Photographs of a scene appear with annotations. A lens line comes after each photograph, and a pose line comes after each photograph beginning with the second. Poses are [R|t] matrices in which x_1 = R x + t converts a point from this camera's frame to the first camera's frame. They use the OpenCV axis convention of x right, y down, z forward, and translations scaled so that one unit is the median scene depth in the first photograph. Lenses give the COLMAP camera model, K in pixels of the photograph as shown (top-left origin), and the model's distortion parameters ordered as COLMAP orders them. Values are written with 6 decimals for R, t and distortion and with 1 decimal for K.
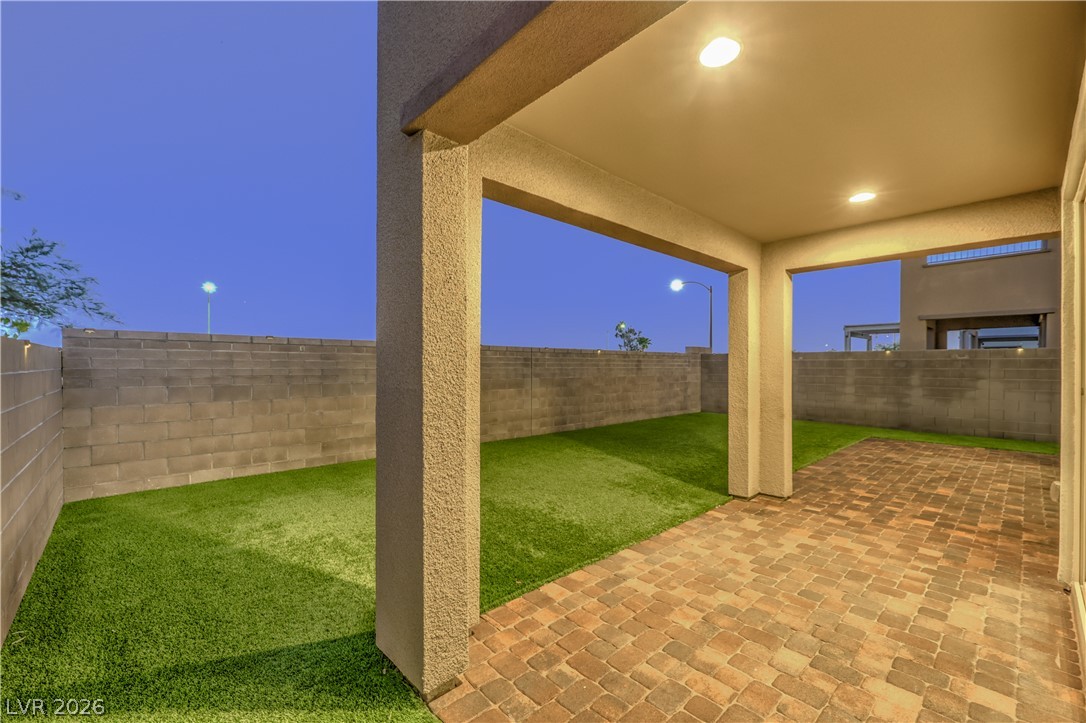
lens RADIAL K [[453.3, 0, 547.4], [0, 453.3, 363.7], [0, 0, 1]] dist [0.001030, 0.000216]
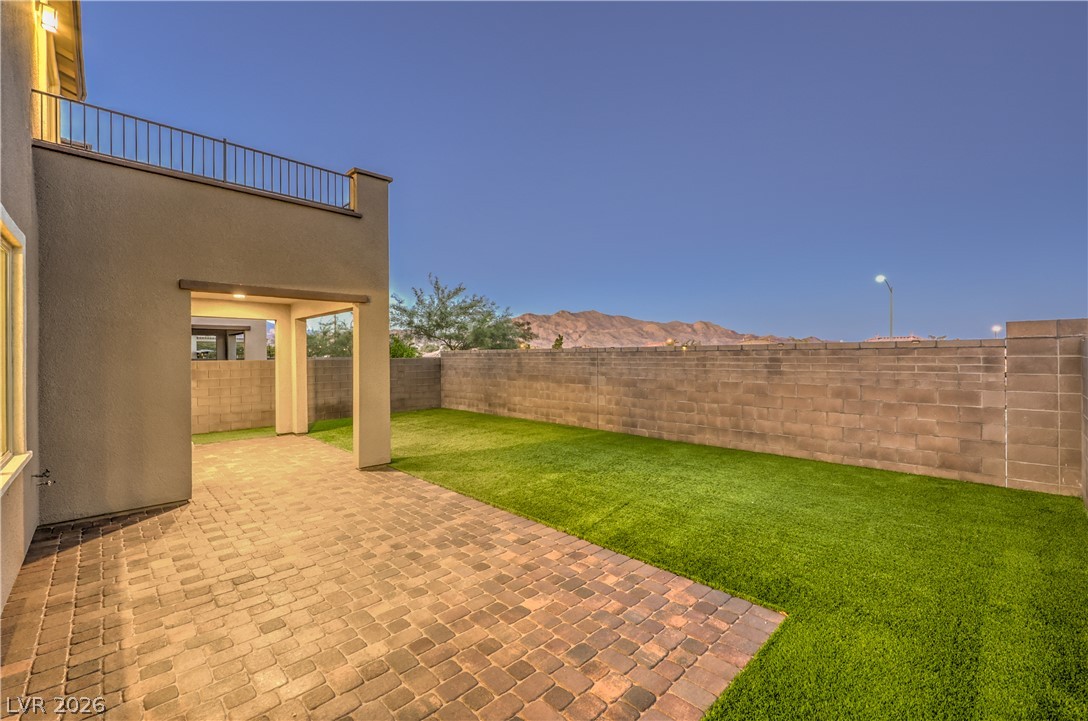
lens RADIAL K [[461.4, 0, 538.0], [0, 461.4, 358.6], [0, 0, 1]] dist [0.001037, 0.000060]
pose [[0.002933, 0.005746, -0.999979, 0.999168], [0.011497, 0.999917, 0.005780, -0.017391], [0.999930, -0.011514, 0.002867, 0.798766]]
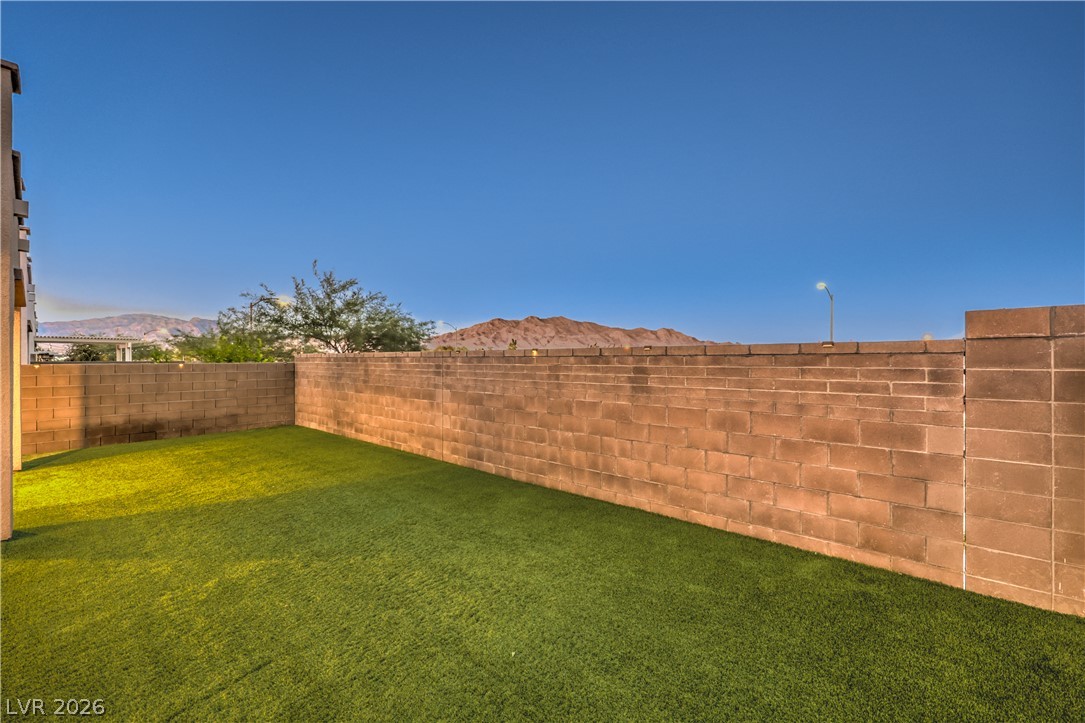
lens RADIAL K [[452.9, 0, 546.9], [0, 452.9, 363.7], [0, 0, 1]] dist [0.001030, 0.000216]
pose [[0.088929, 0.007093, -0.996013, 0.735987], [0.005078, 0.999958, 0.007574, -0.018304], [0.996025, -0.005731, 0.088889, 1.041585]]
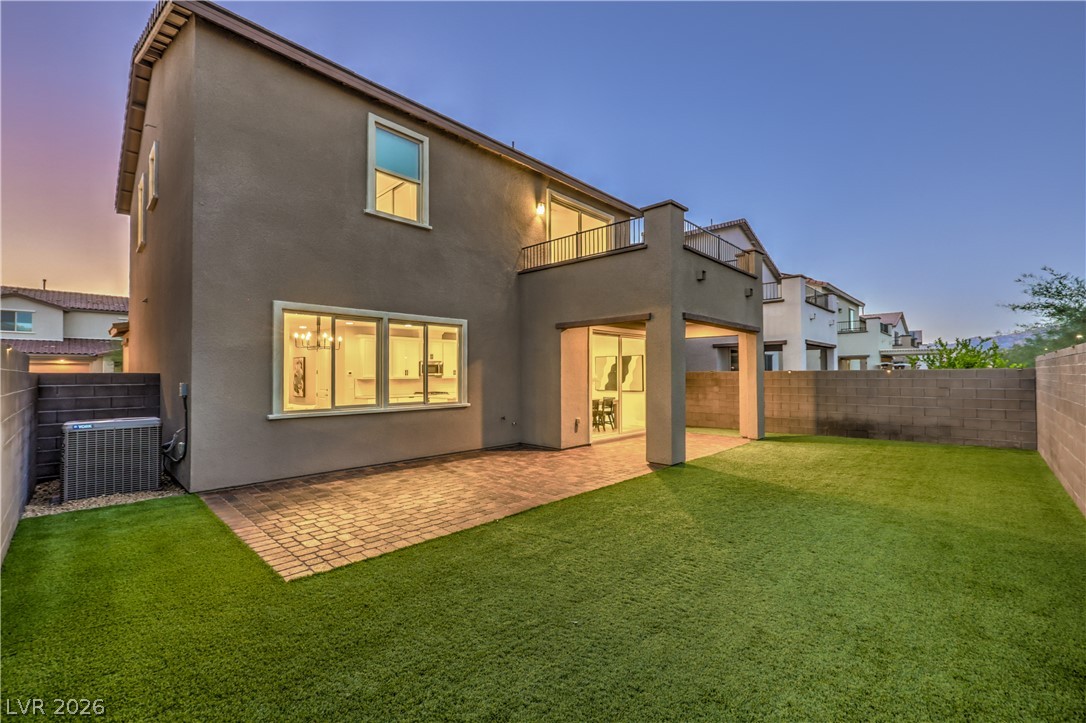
lens RADIAL K [[453.3, 0, 547.4], [0, 453.3, 363.7], [0, 0, 1]] dist [0.001030, 0.000216]
pose [[-0.998567, 0.001674, -0.053490, 0.507193], [0.003053, 0.999665, -0.025698, -0.004296], [0.053429, -0.025825, -0.998238, 1.337902]]
